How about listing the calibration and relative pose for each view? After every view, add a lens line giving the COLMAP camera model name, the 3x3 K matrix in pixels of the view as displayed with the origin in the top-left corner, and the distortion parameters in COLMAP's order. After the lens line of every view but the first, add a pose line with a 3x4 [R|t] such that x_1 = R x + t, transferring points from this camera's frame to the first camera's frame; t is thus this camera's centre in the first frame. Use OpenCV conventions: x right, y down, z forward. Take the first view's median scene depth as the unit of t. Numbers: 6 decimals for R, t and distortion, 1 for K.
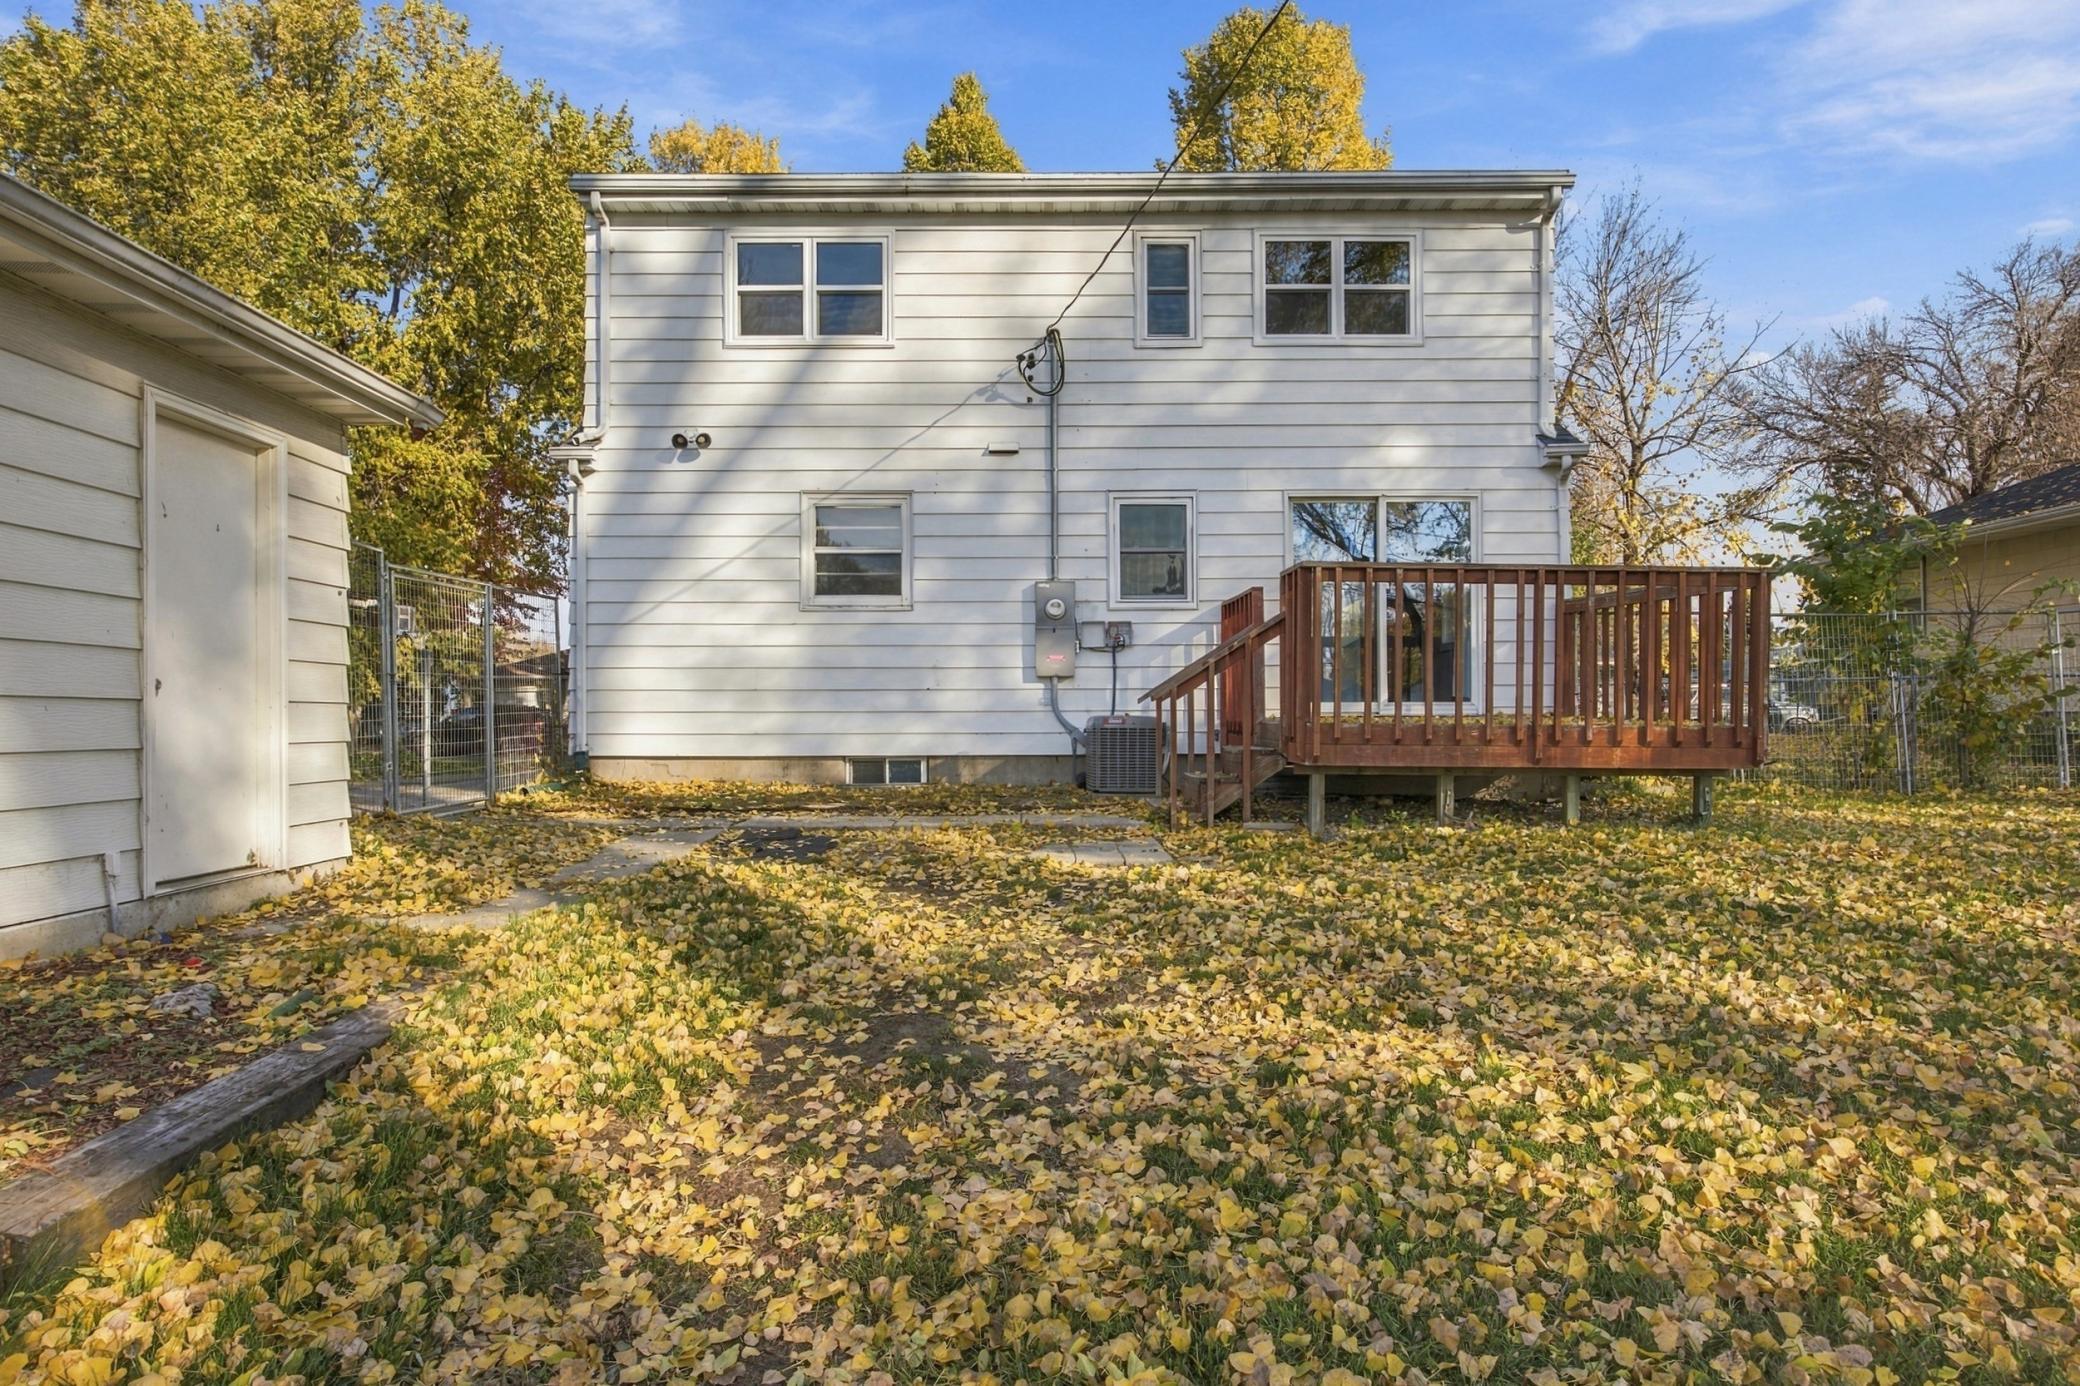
lens RADIAL K [[1176.0, 0, 1045.5], [0, 1176.0, 694.6], [0, 0, 1]] dist [0.001799, -0.000139]
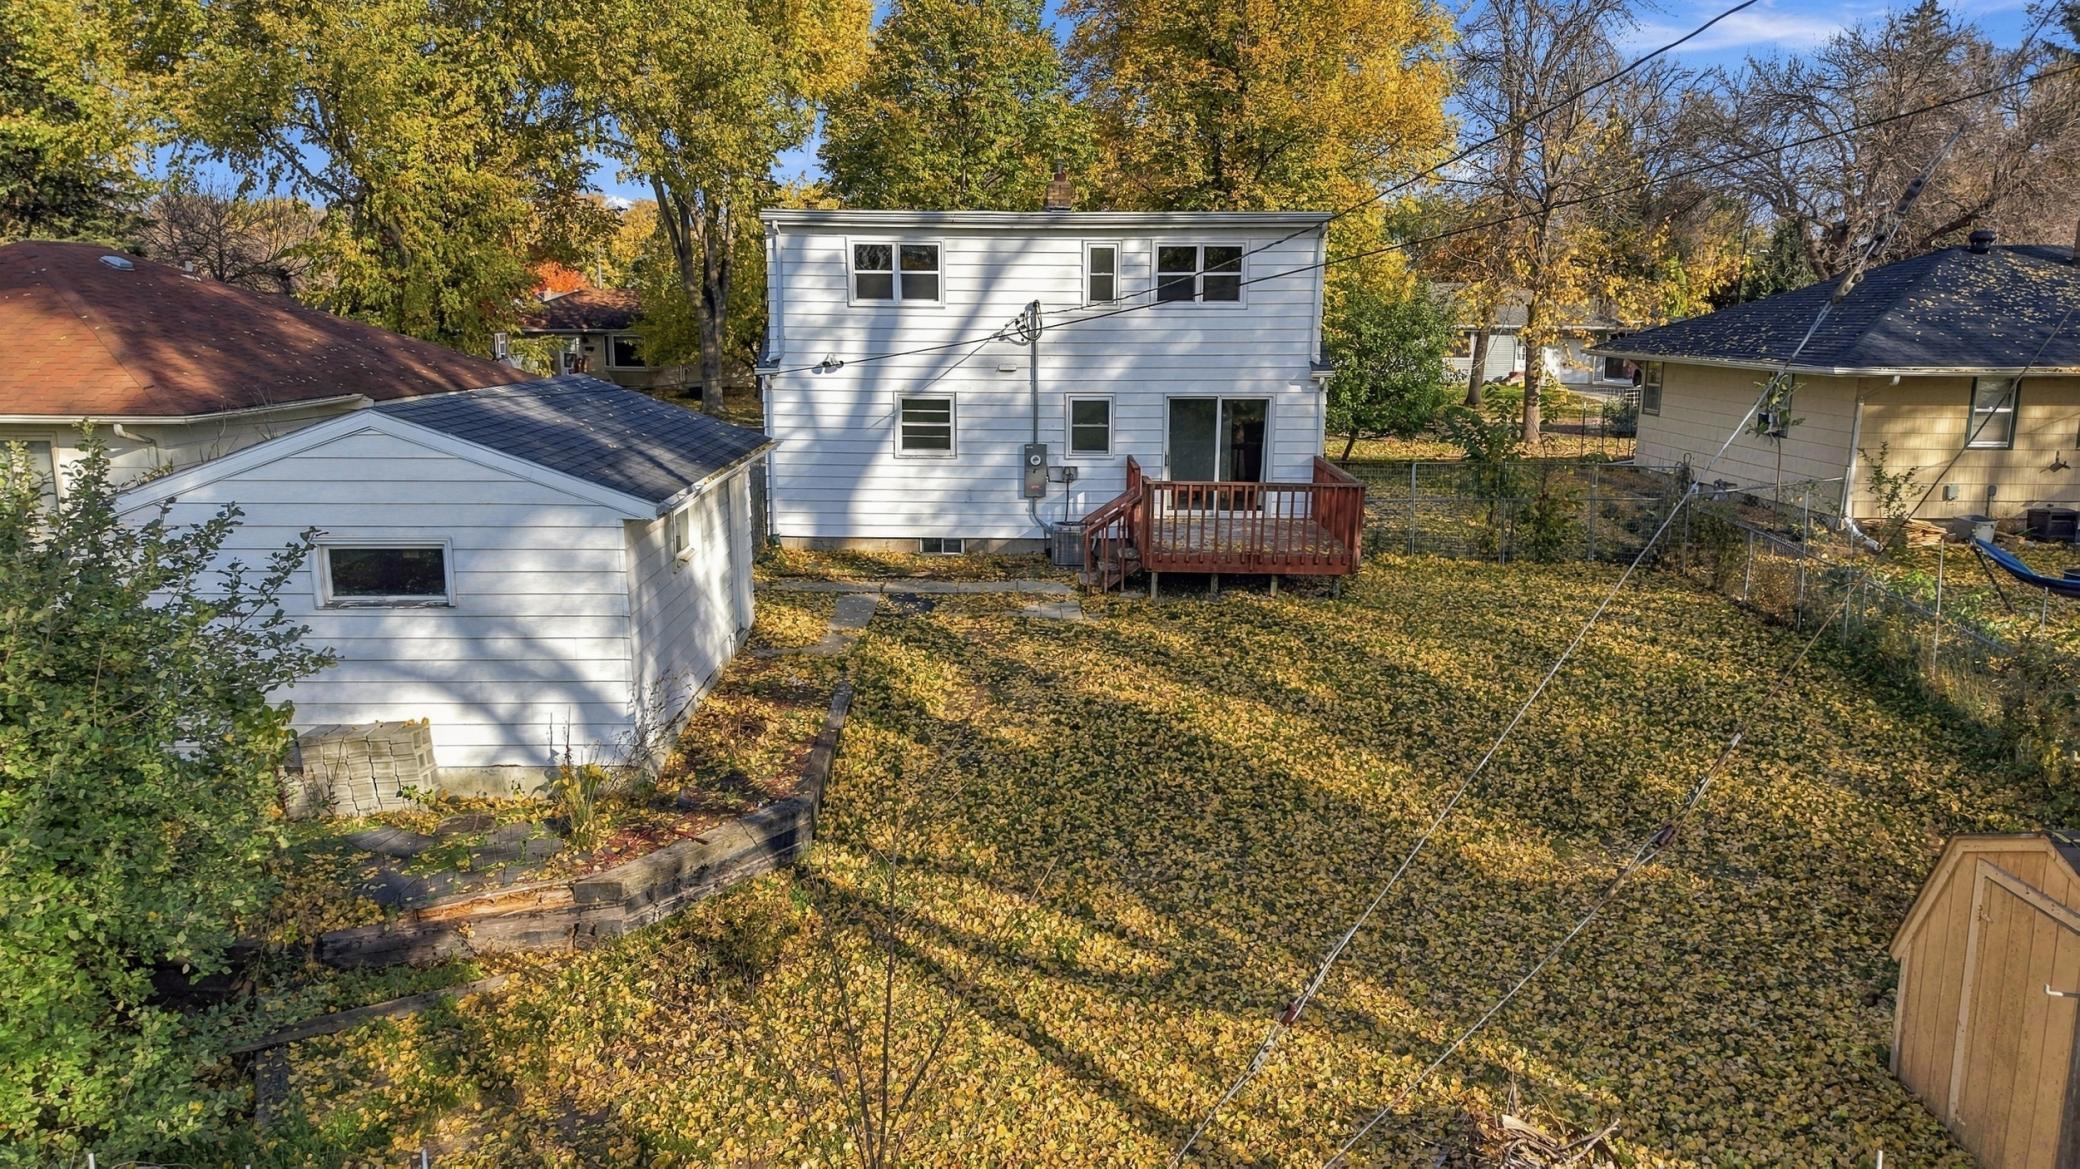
lens RADIAL K [[1488.8, 0, 1032.2], [0, 1488.8, 590.0], [0, 0, 1]] dist [0.012853, 0.000493]
pose [[0.999957, 0.009291, 0.000092, 0.004563], [-0.009067, 0.973593, 0.228109, -0.395253], [0.002029, -0.228100, 0.973636, -1.263231]]
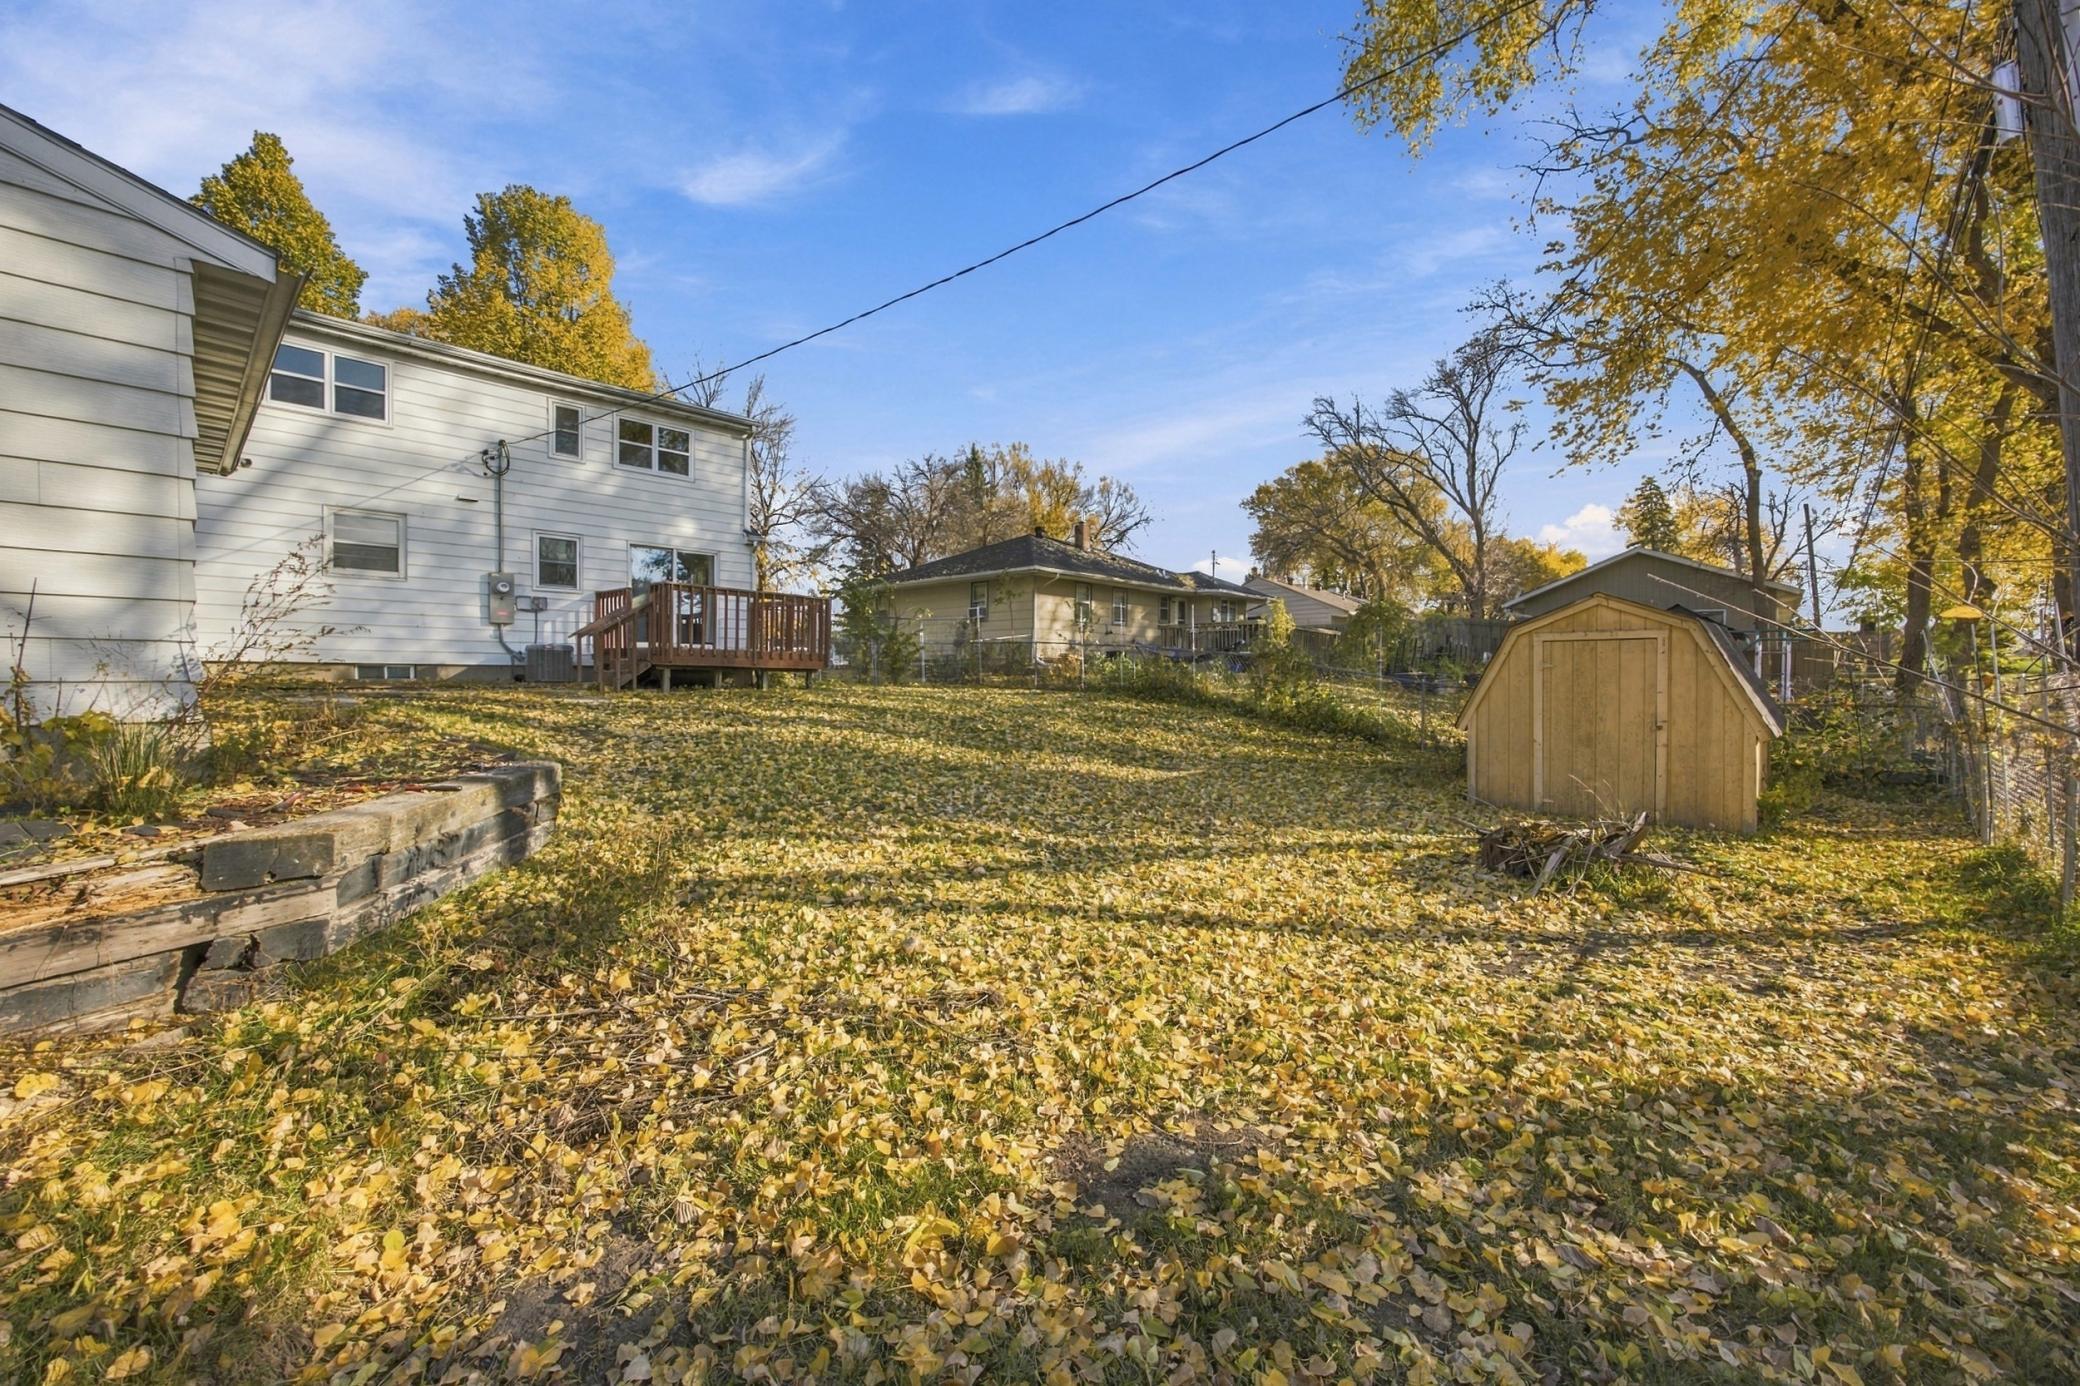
lens RADIAL K [[835.2, 0, 1054.9], [0, 835.2, 688.0], [0, 0, 1]] dist [-0.003463, 0.000491]
pose [[0.682040, 0.001823, 0.731312, -0.364333], [-0.026973, 0.999379, 0.022665, 0.034192], [-0.730817, -0.035185, 0.681666, -0.575891]]
